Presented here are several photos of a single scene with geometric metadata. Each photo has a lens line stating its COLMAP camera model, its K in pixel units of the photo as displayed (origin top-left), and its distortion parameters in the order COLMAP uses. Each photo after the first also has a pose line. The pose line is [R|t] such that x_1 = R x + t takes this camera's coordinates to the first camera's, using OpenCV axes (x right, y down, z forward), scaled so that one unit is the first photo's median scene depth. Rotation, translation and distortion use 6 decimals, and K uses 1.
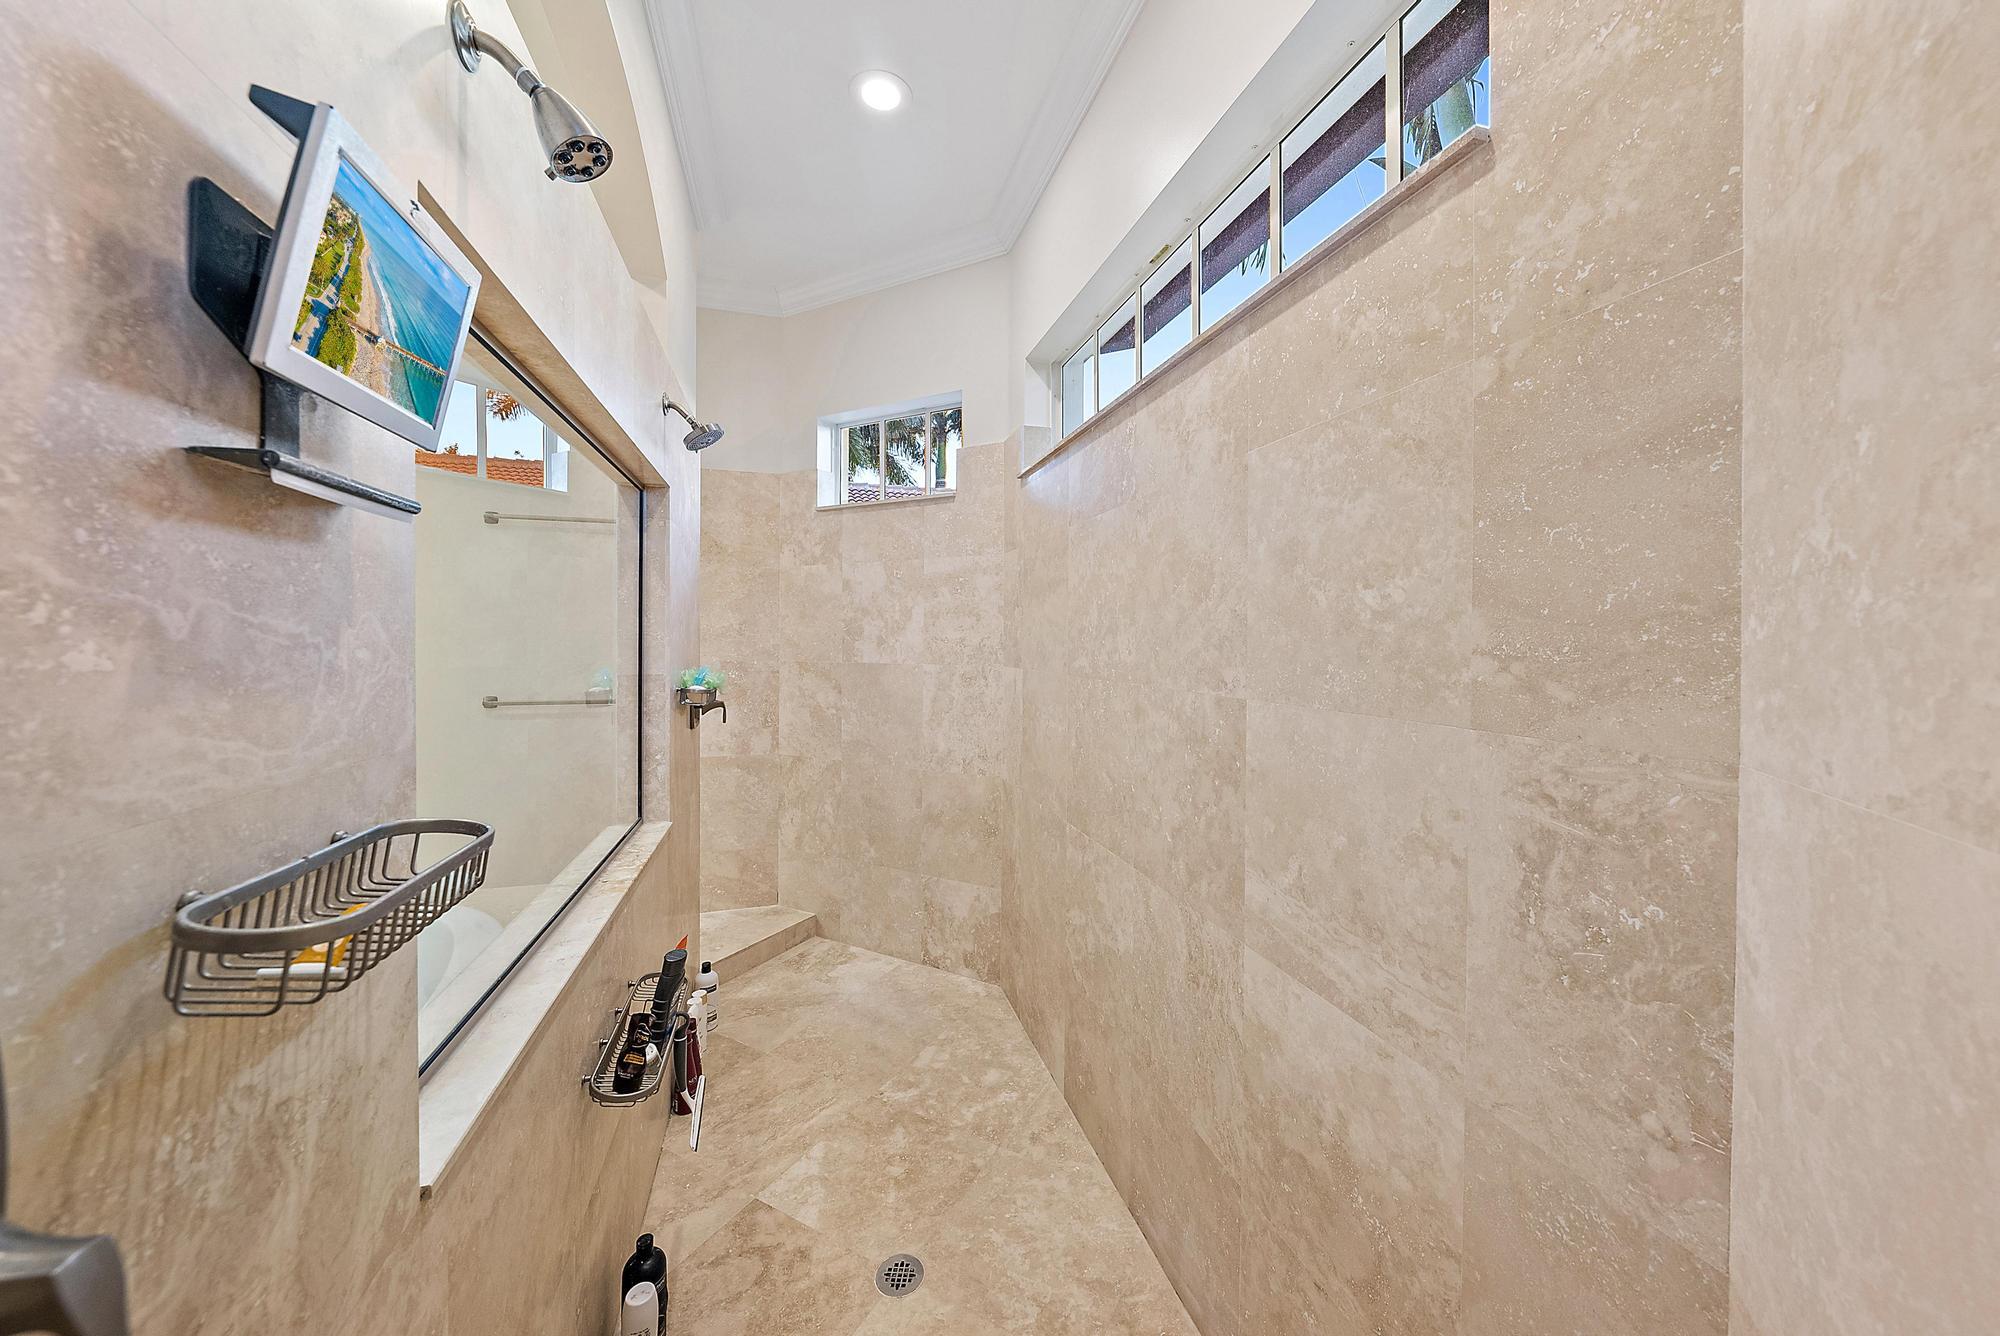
lens RADIAL K [[701.1, 0, 996.3], [0, 701.1, 644.6], [0, 0, 1]] dist [0.003682, 0.000337]
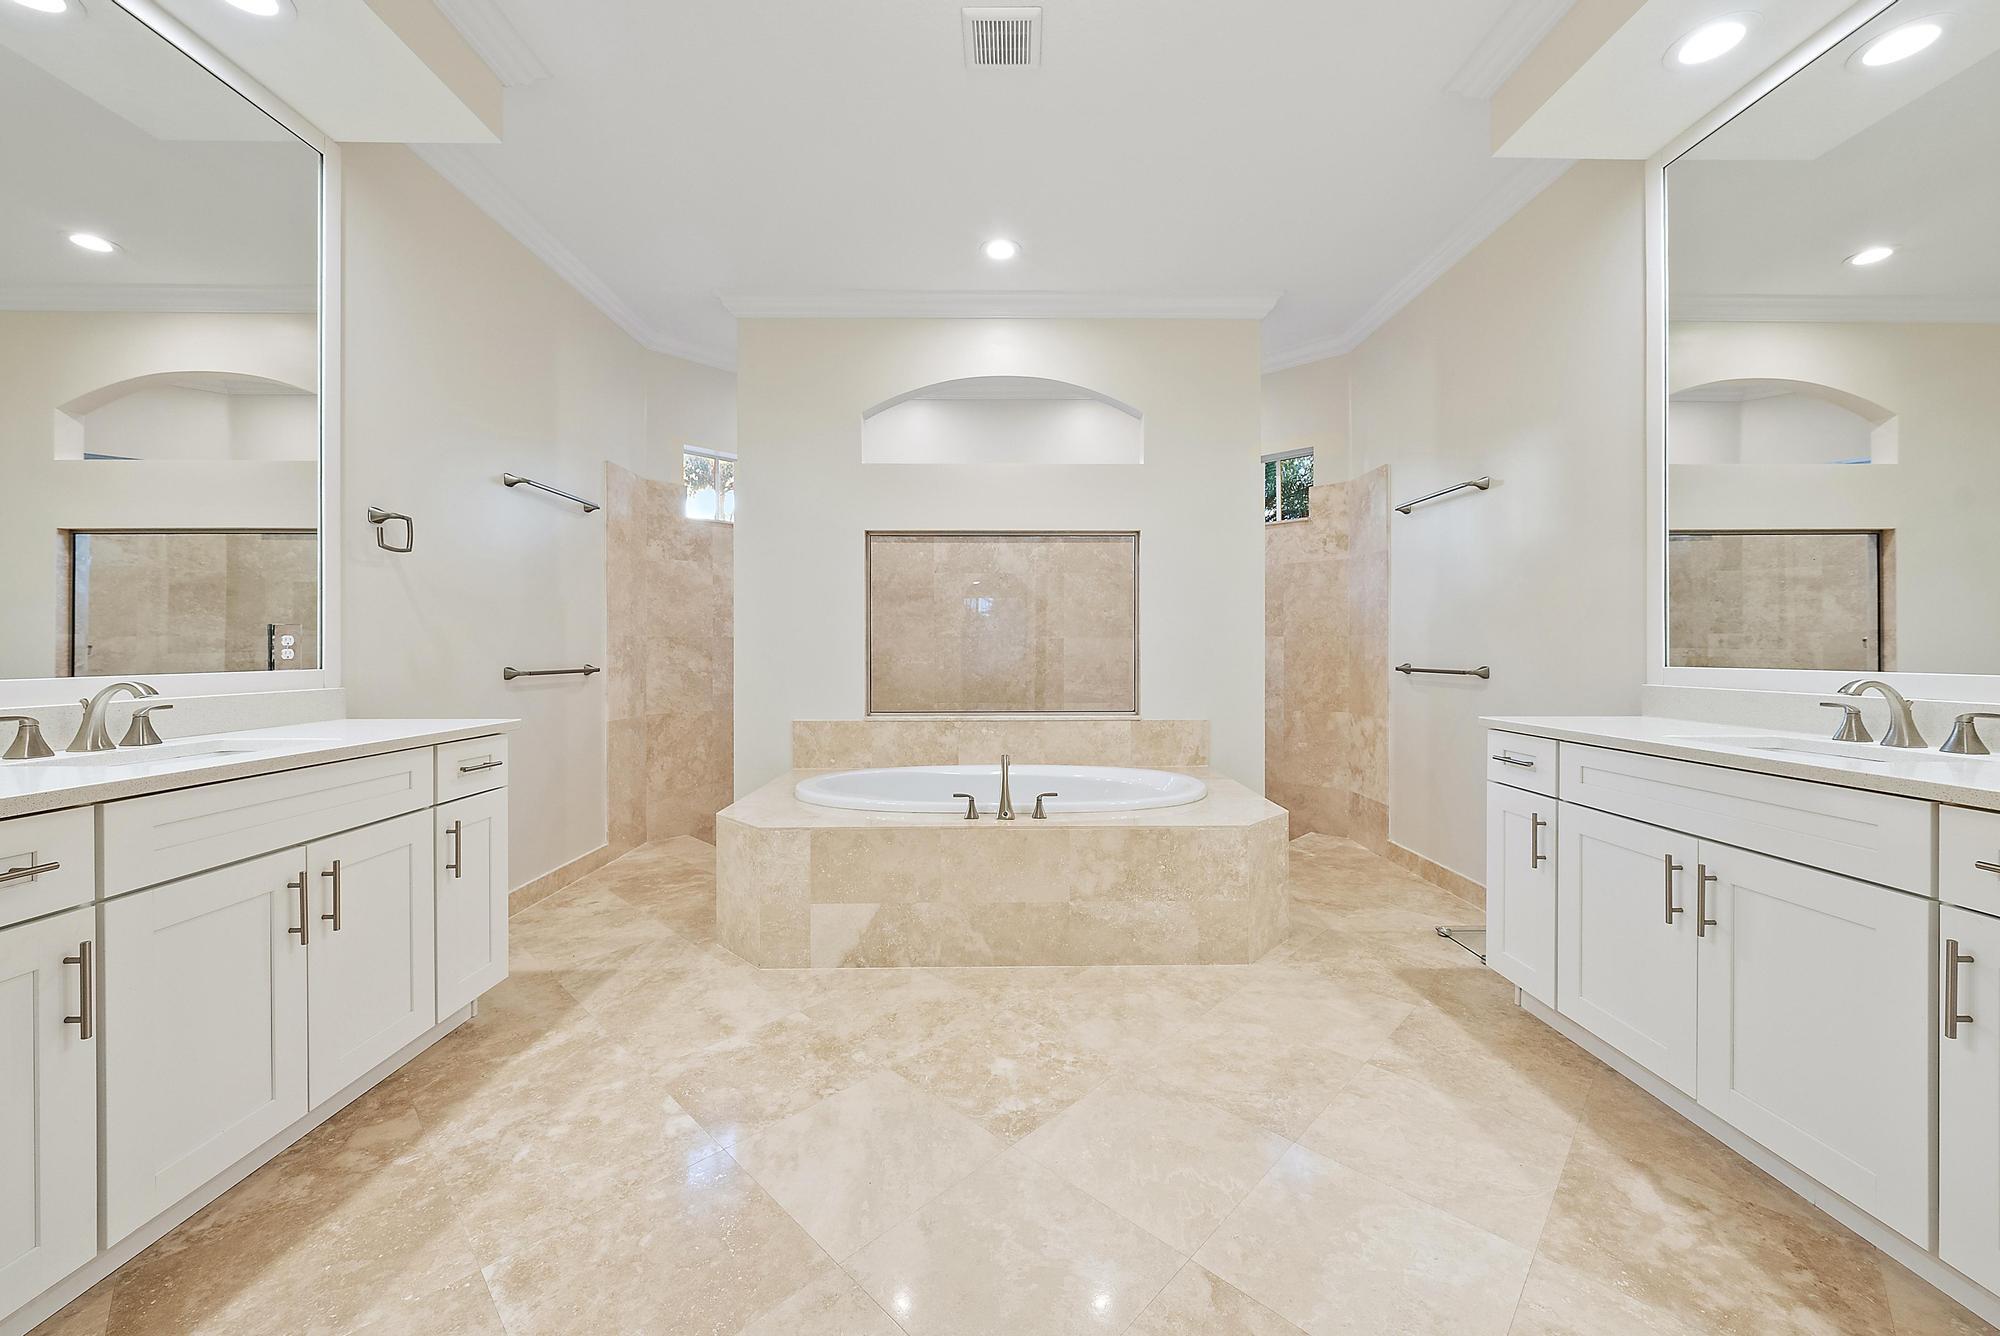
lens RADIAL K [[771.4, 0, 989.1], [0, 771.4, 651.7], [0, 0, 1]] dist [-0.006747, 0.000078]
pose [[0.286650, -0.005910, 0.958017, -1.485933], [0.007527, 0.999964, 0.003917, 0.052120], [-0.958006, 0.006089, 0.286684, 0.075868]]
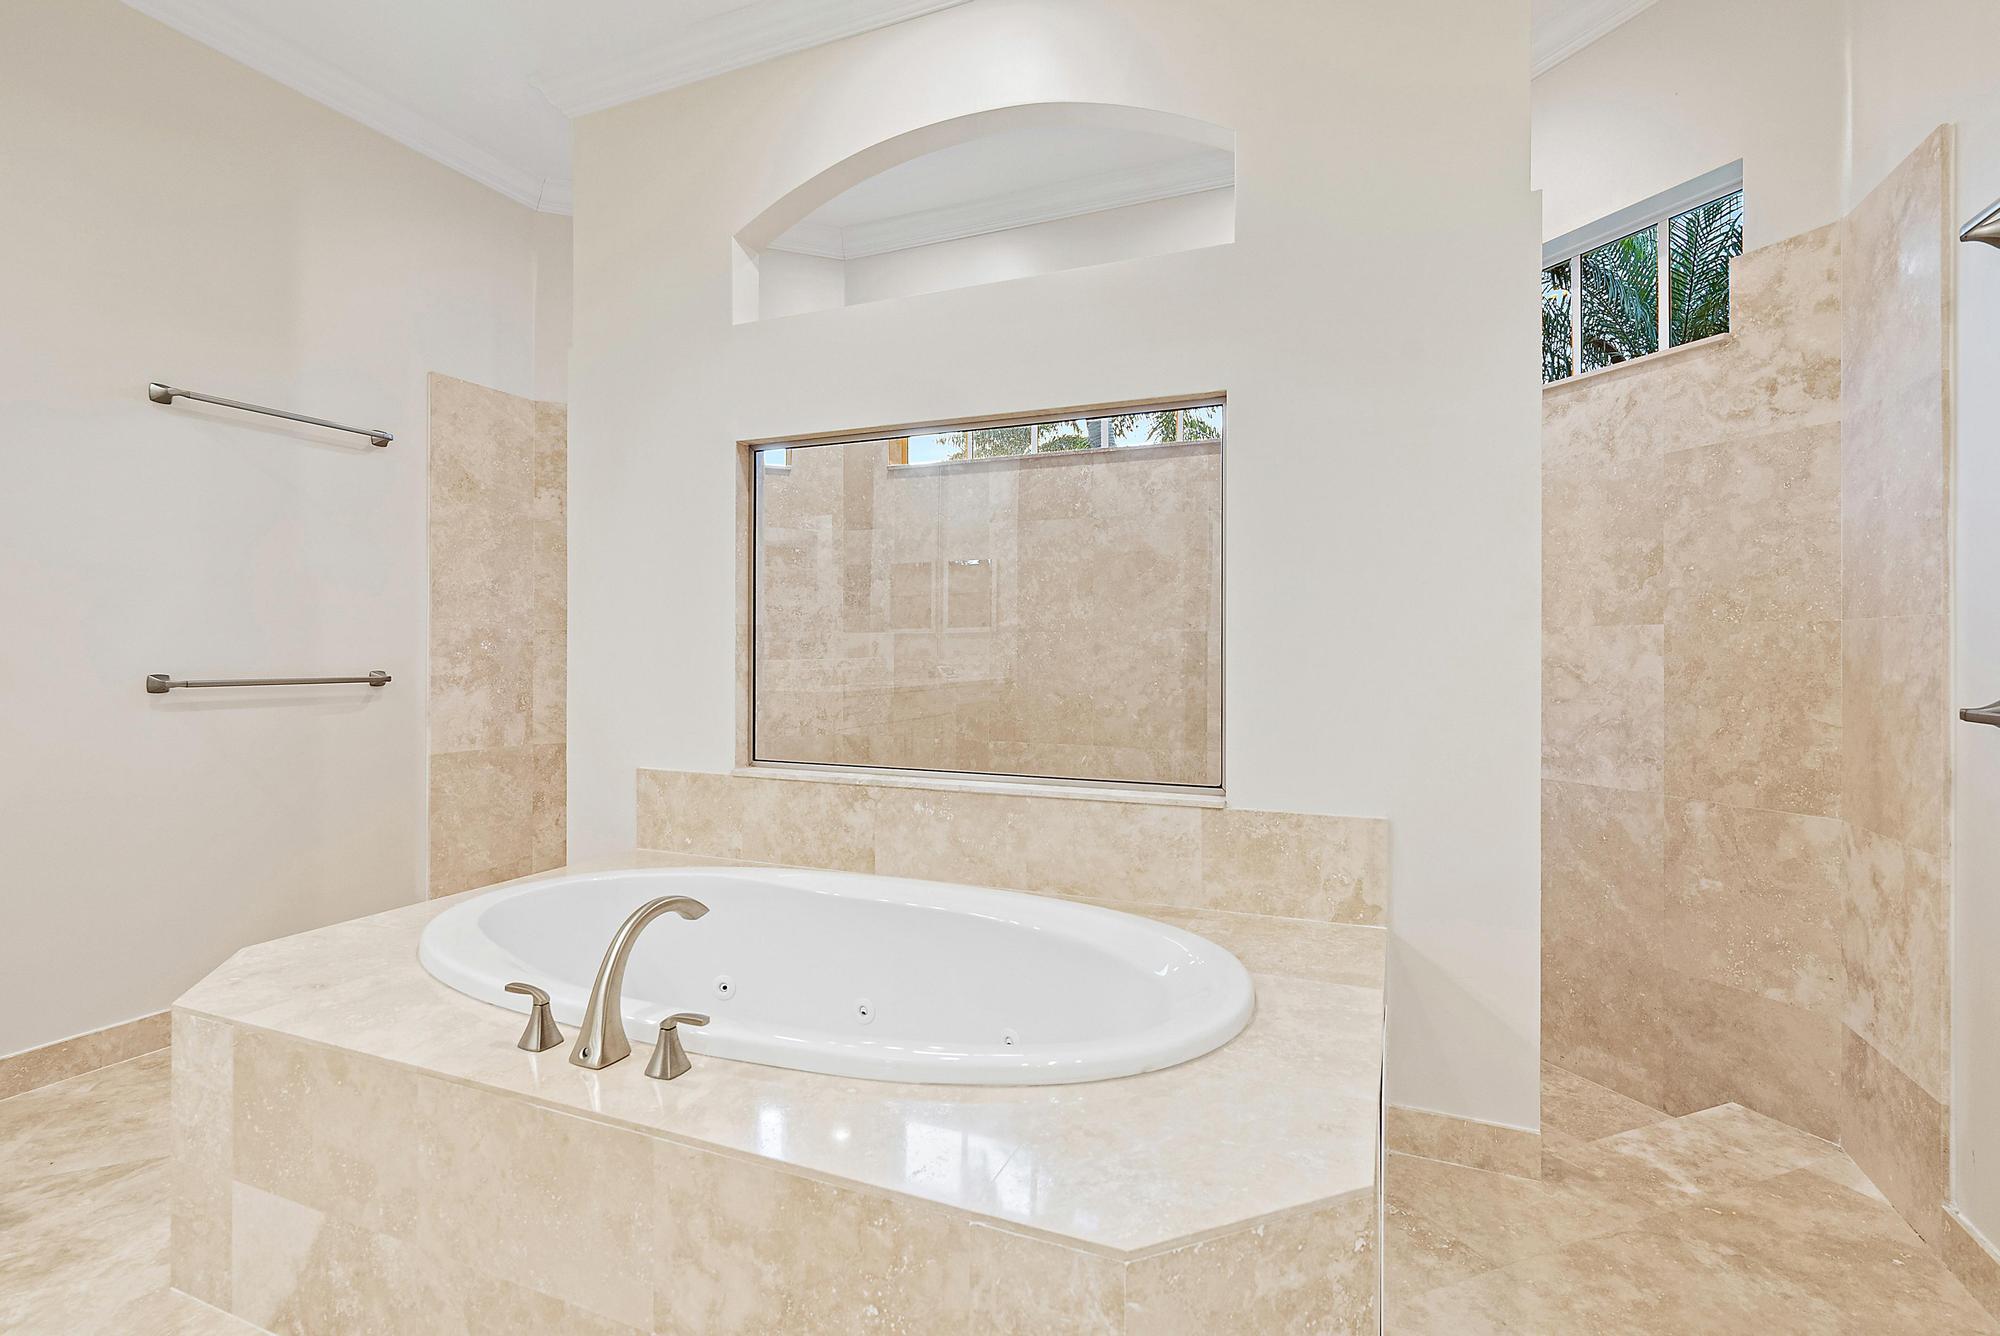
lens RADIAL K [[943.6, 0, 988.8], [0, 943.6, 648.9], [0, 0, 1]] dist [-0.001631, -0.000215]
pose [[0.646991, 0.000065, 0.762497, -0.856103], [0.003233, 0.999991, -0.002828, 0.053683], [-0.762490, 0.004295, 0.646985, -0.118078]]
